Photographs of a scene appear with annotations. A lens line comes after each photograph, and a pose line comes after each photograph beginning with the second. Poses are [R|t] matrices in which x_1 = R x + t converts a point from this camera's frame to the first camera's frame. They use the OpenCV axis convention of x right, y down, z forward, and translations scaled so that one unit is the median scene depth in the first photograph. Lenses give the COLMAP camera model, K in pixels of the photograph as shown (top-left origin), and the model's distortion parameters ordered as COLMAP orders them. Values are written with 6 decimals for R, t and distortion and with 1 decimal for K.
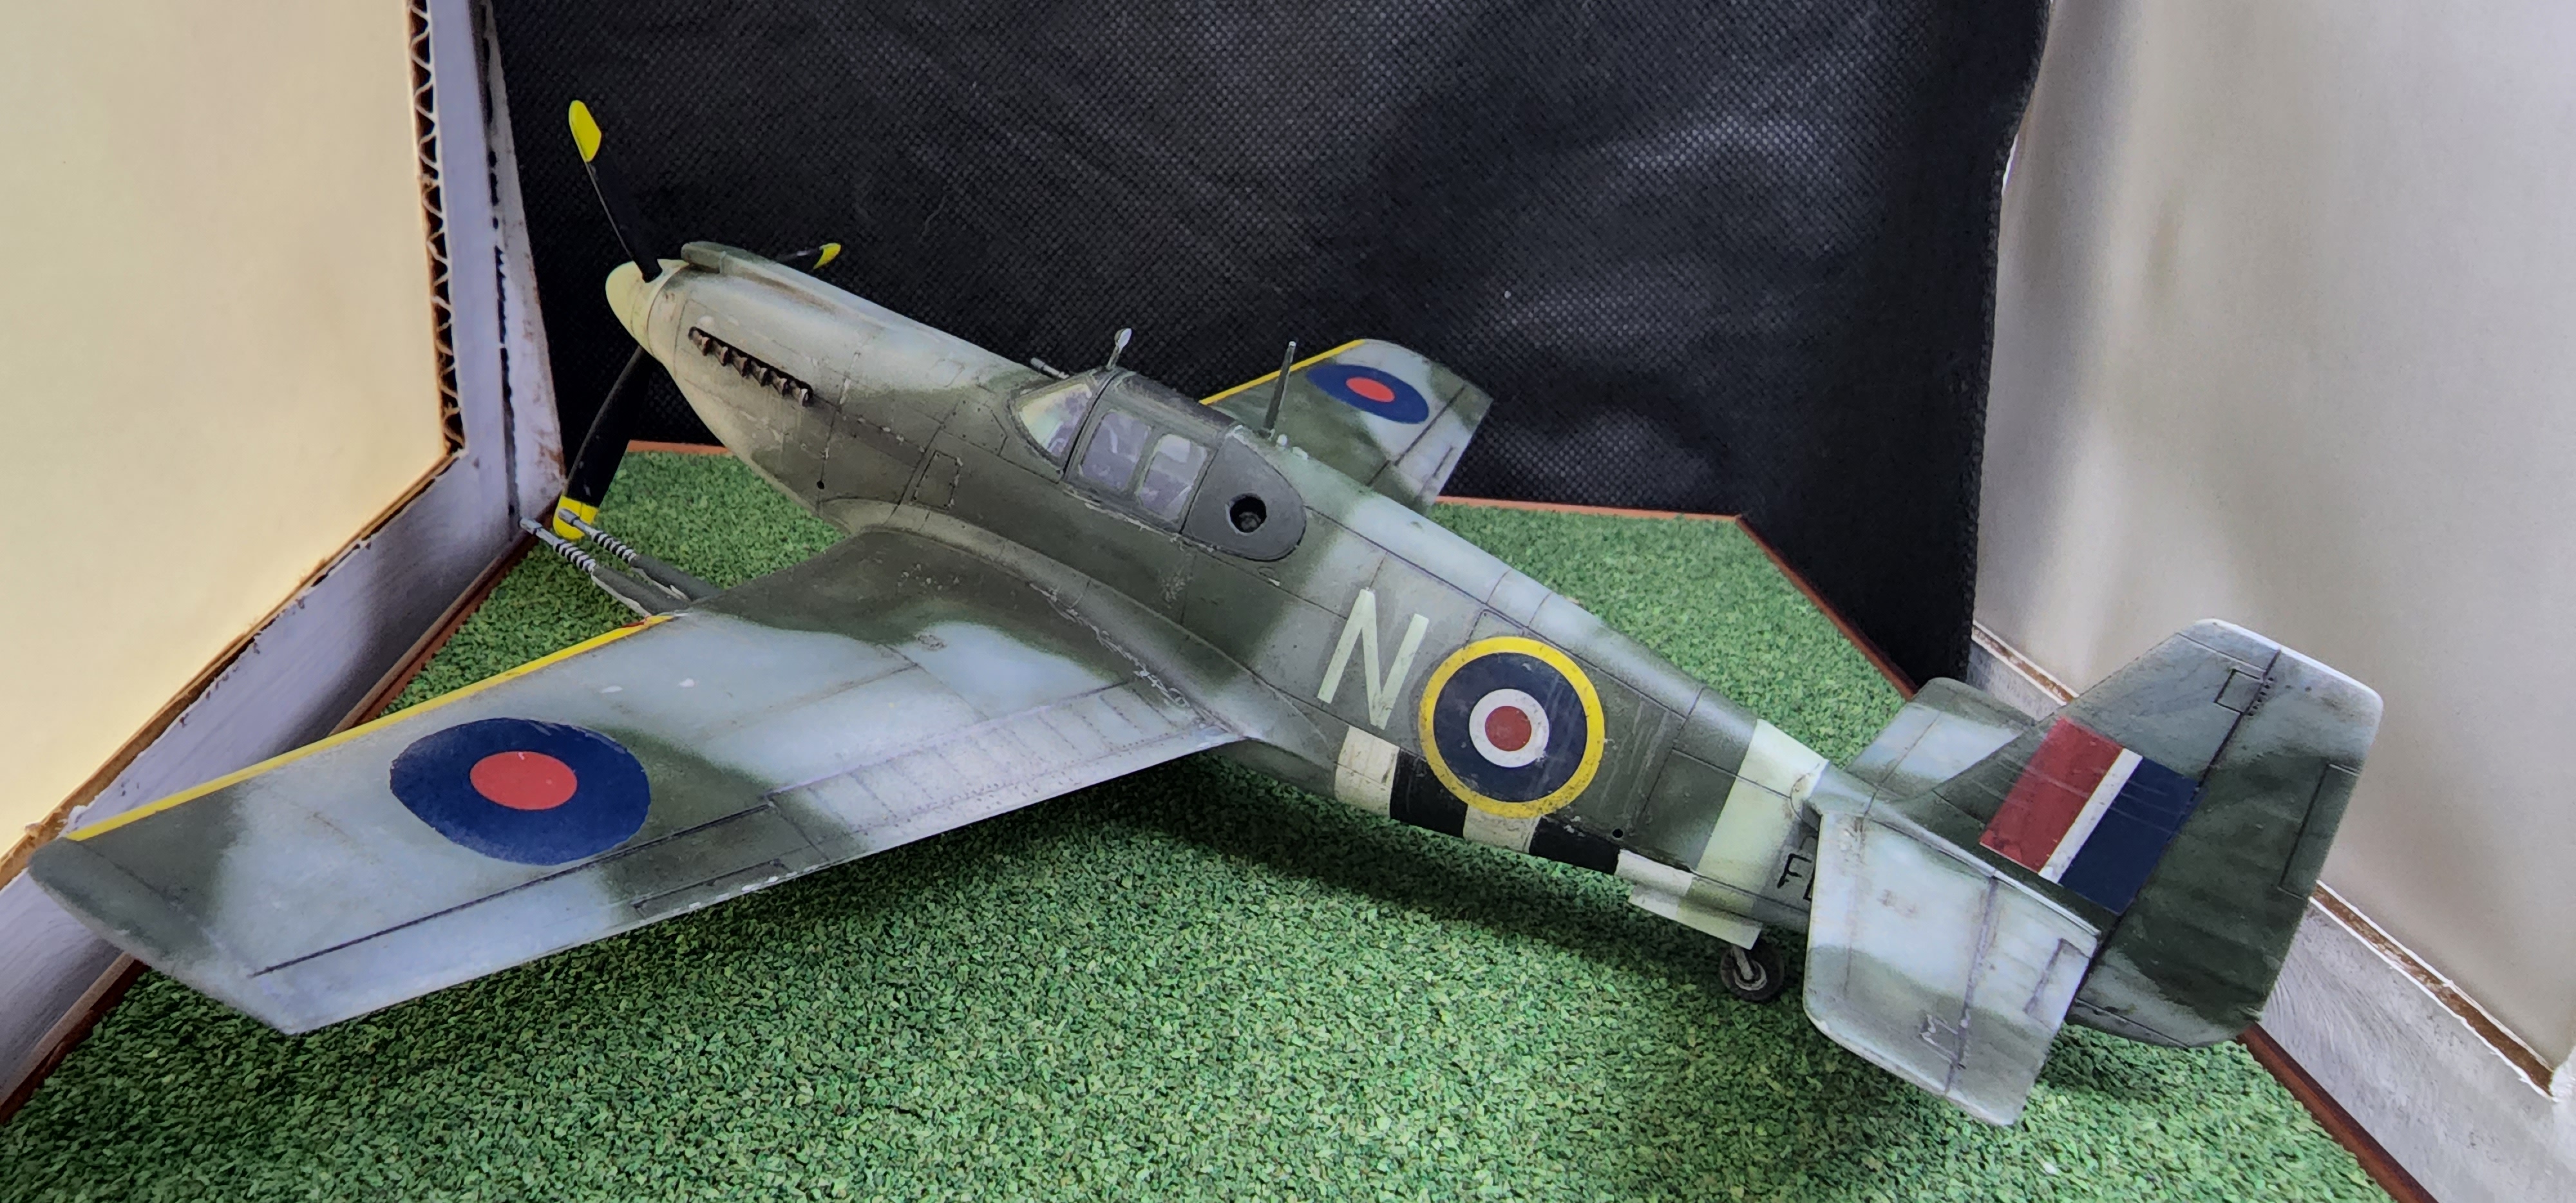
lens RADIAL K [[1787.5, 0, 1109.2], [0, 1787.5, 565.3], [0, 0, 1]] dist [0.010961, -0.001843]
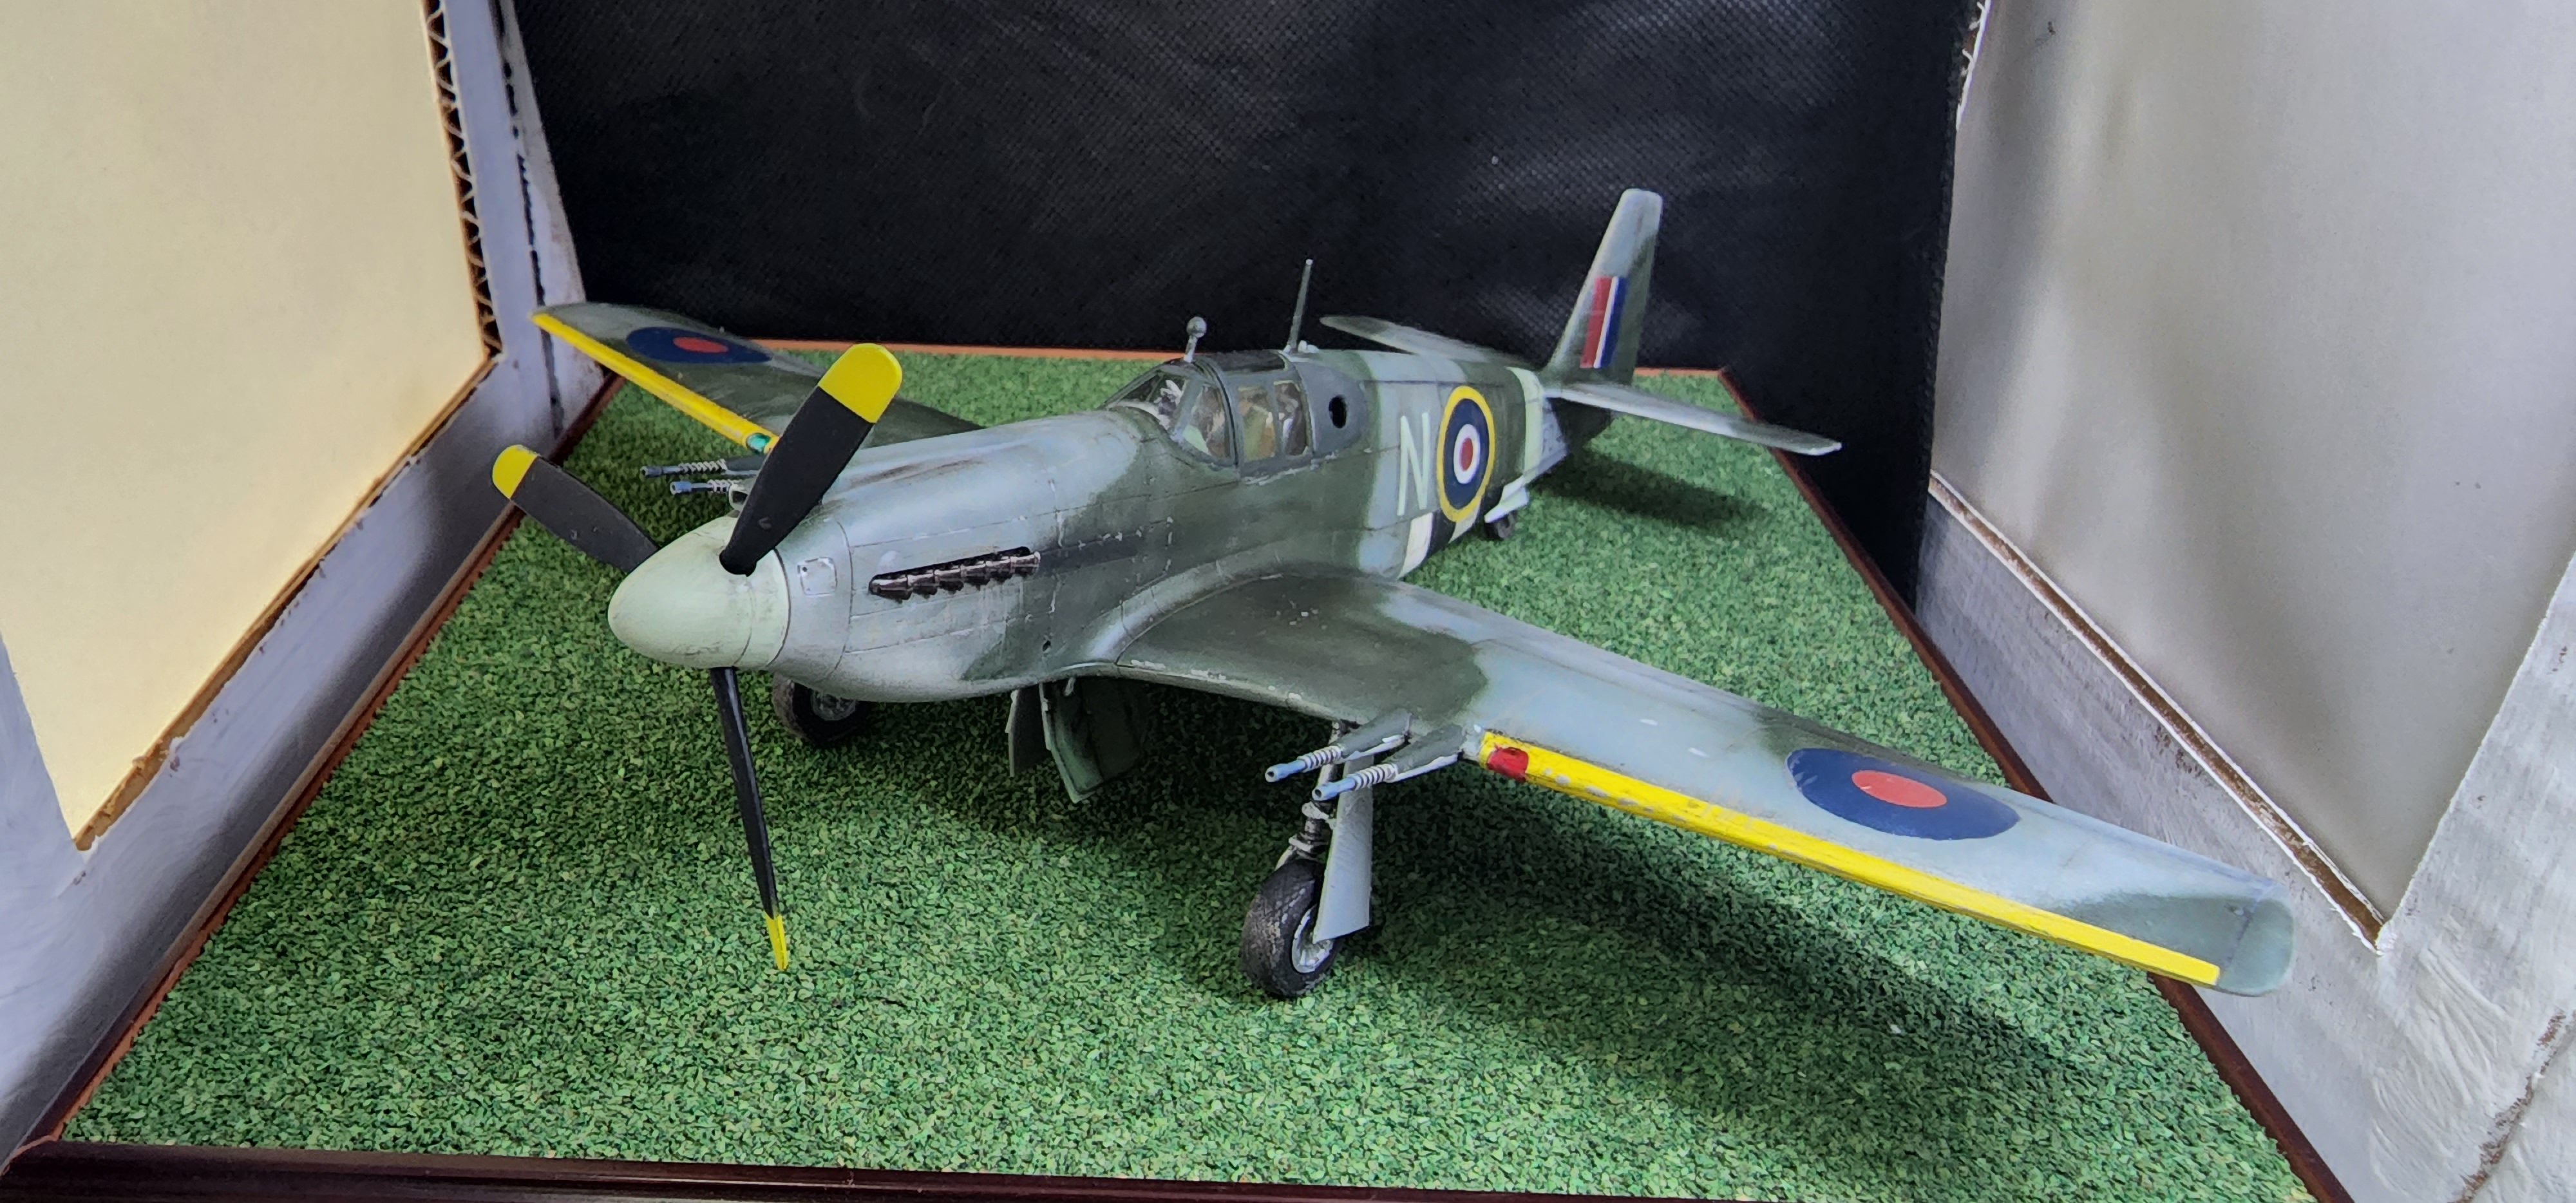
lens RADIAL K [[1784.9, 0, 1104.6], [0, 1784.9, 574.7], [0, 0, 1]] dist [0.007154, 0.001068]
pose [[0.998443, -0.030107, -0.046956, 0.075748], [0.035774, 0.991518, 0.124949, -0.096321], [0.042796, -0.126434, 0.991051, -0.094770]]
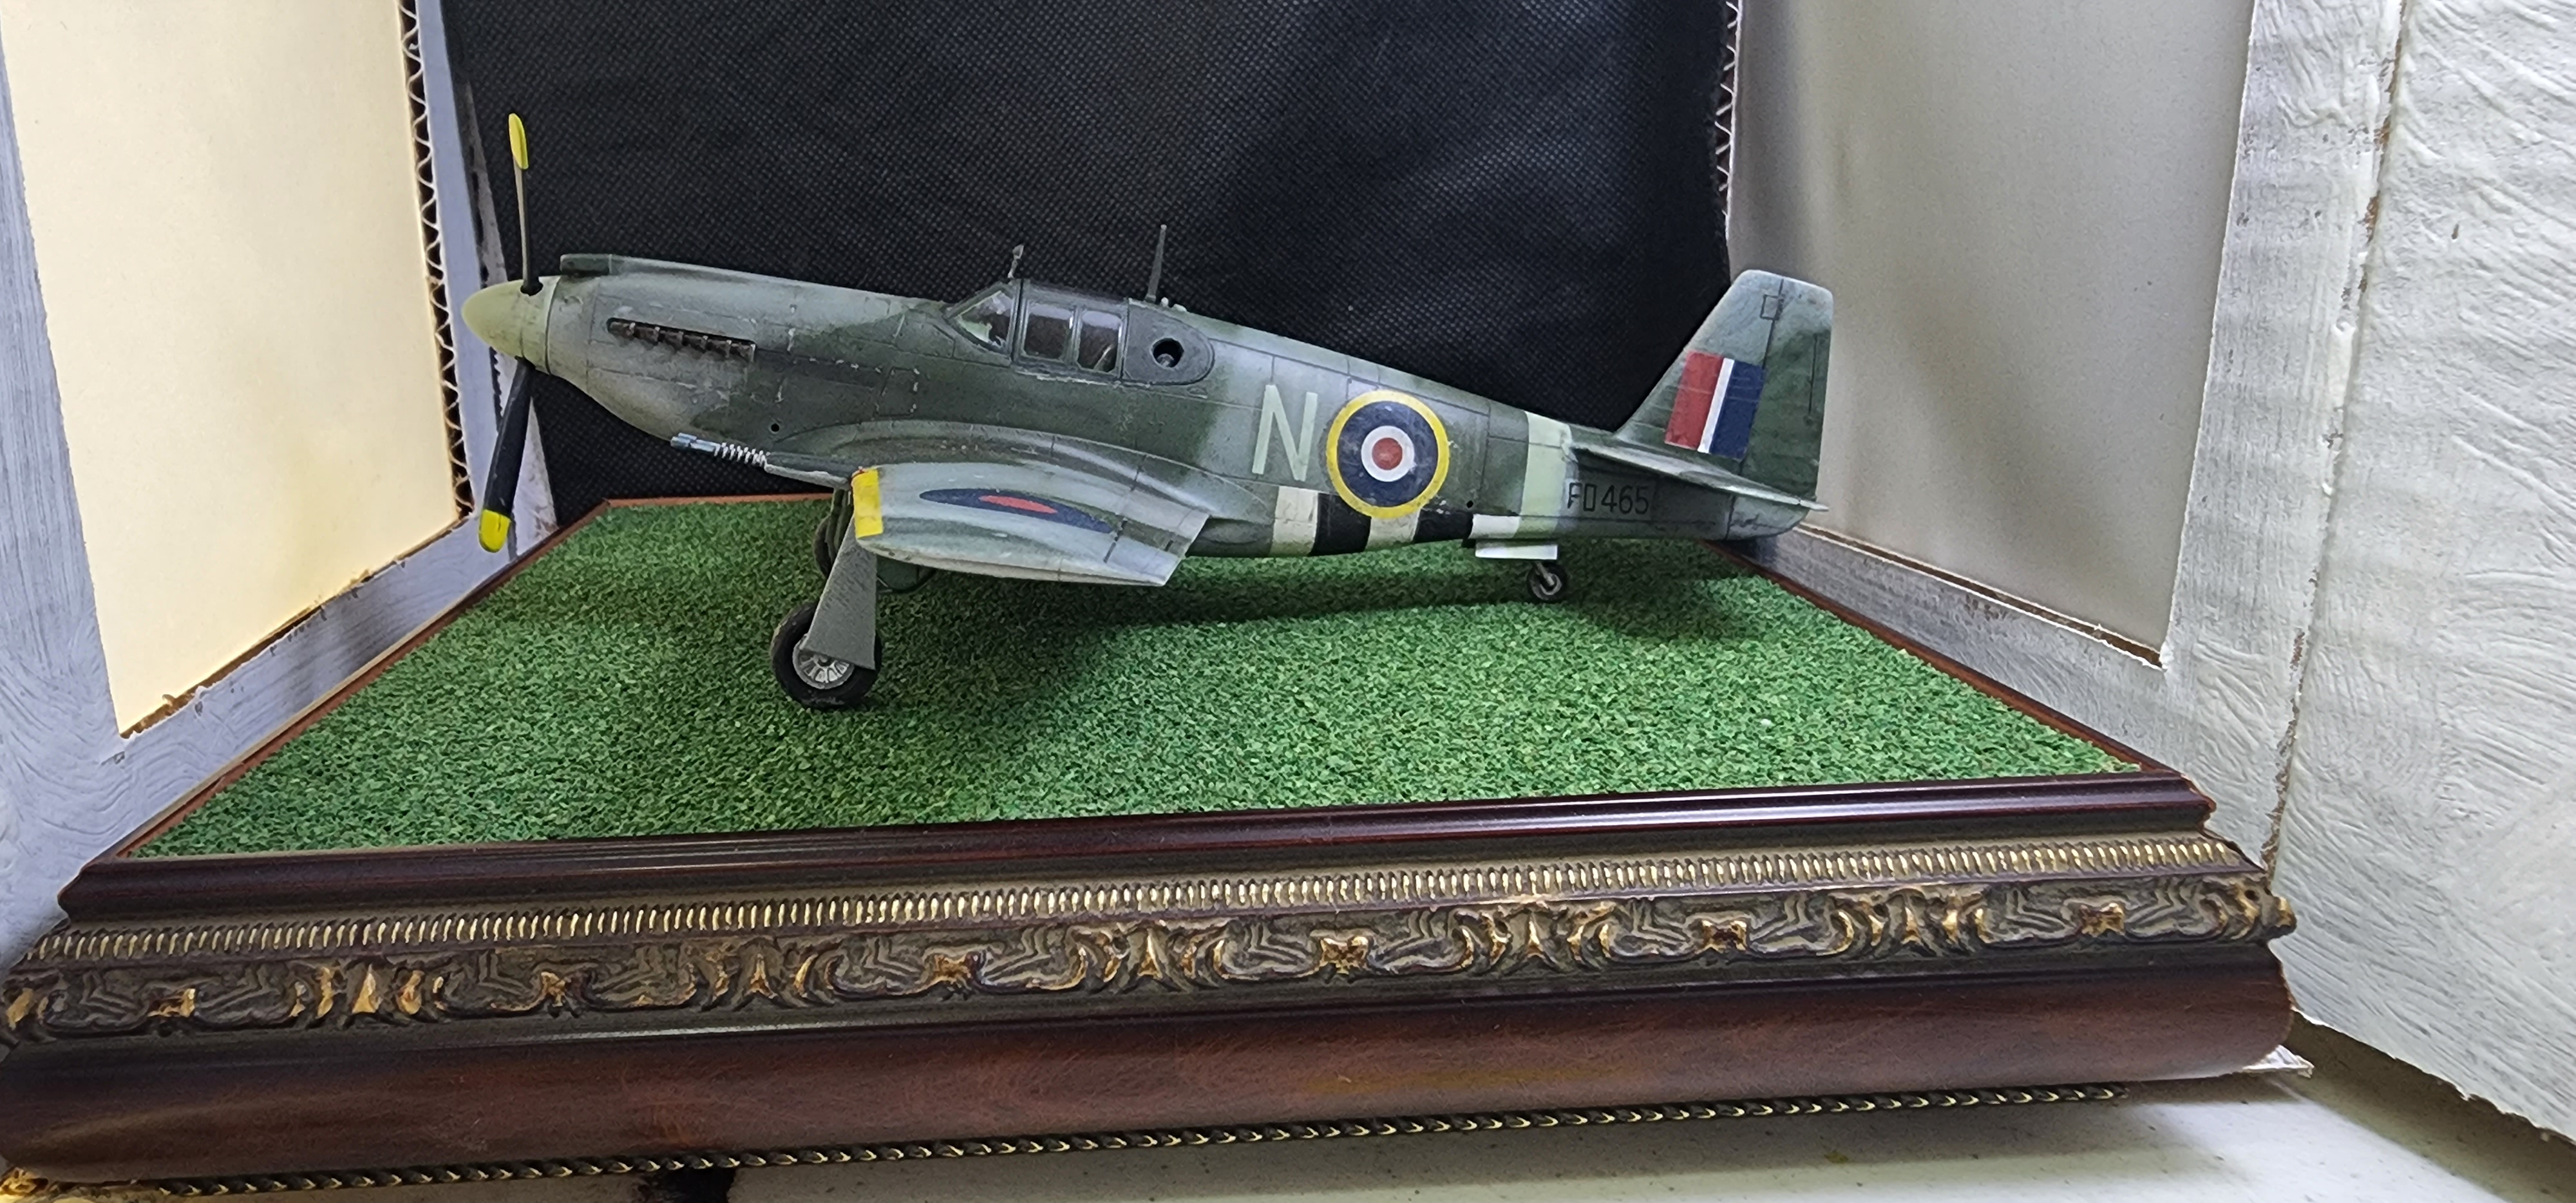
lens RADIAL K [[1778.9, 0, 1106.6], [0, 1778.9, 572.8], [0, 0, 1]] dist [0.007405, 0.001828]
pose [[0.994564, -0.099865, 0.029482, 0.018165], [0.103100, 0.984112, -0.144544, 0.323773], [-0.014578, 0.146798, 0.989059, -0.253444]]
